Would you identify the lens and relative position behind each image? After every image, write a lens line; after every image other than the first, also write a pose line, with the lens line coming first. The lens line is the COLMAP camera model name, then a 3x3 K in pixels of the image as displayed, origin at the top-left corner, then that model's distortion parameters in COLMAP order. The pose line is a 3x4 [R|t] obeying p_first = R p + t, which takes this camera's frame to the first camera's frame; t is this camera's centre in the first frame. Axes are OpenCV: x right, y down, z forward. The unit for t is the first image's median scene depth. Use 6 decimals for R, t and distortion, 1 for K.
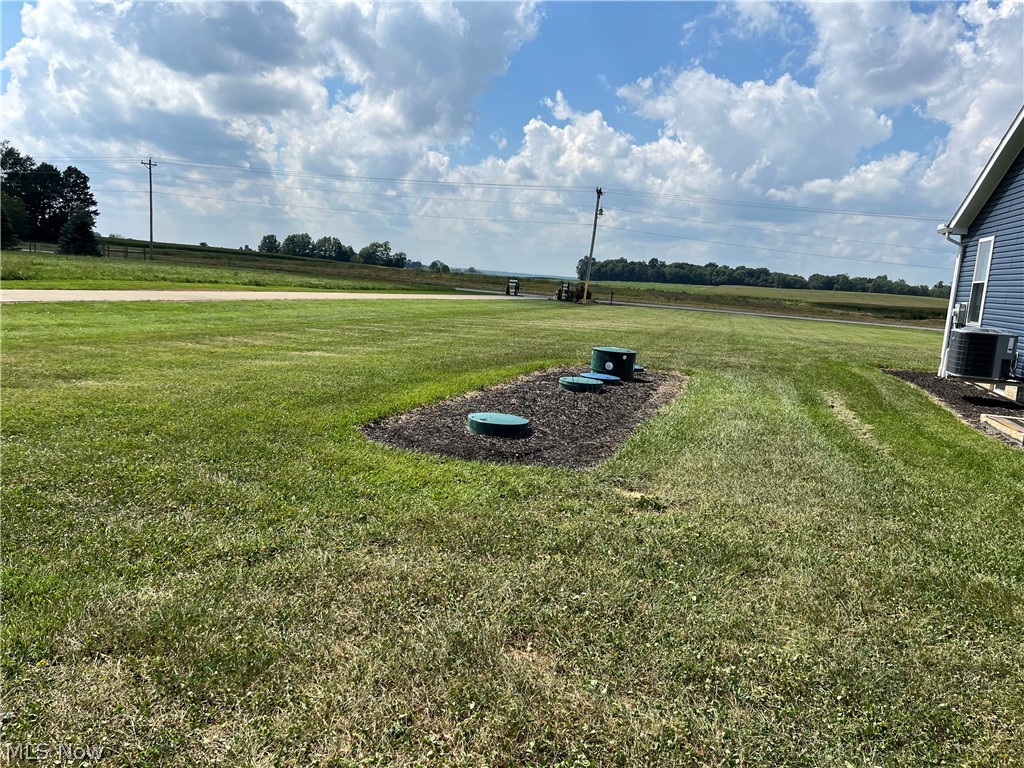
lens RADIAL K [[783.6, 0, 514.3], [0, 783.6, 385.1], [0, 0, 1]] dist [0.080323, -0.098513]
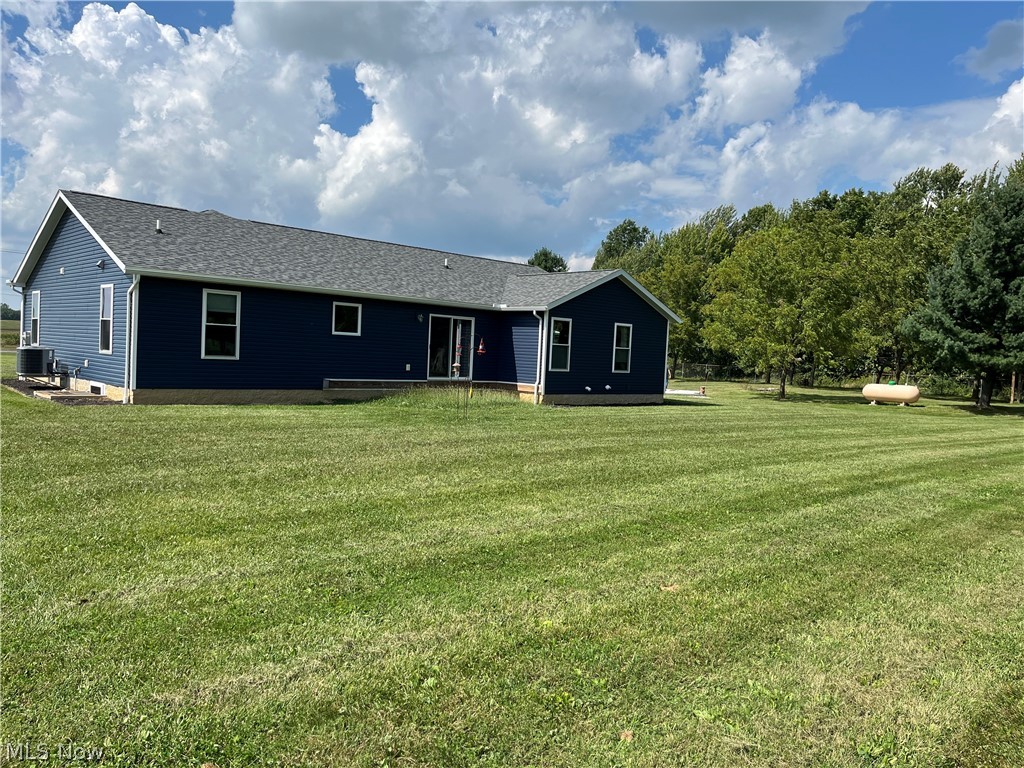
lens RADIAL K [[783.6, 0, 514.3], [0, 783.6, 385.1], [0, 0, 1]] dist [0.080323, -0.098513]
pose [[0.519187, -0.082103, 0.850708, -0.275586], [0.103147, 0.994119, 0.032994, 0.048034], [-0.848414, 0.070618, 0.524602, -0.613679]]
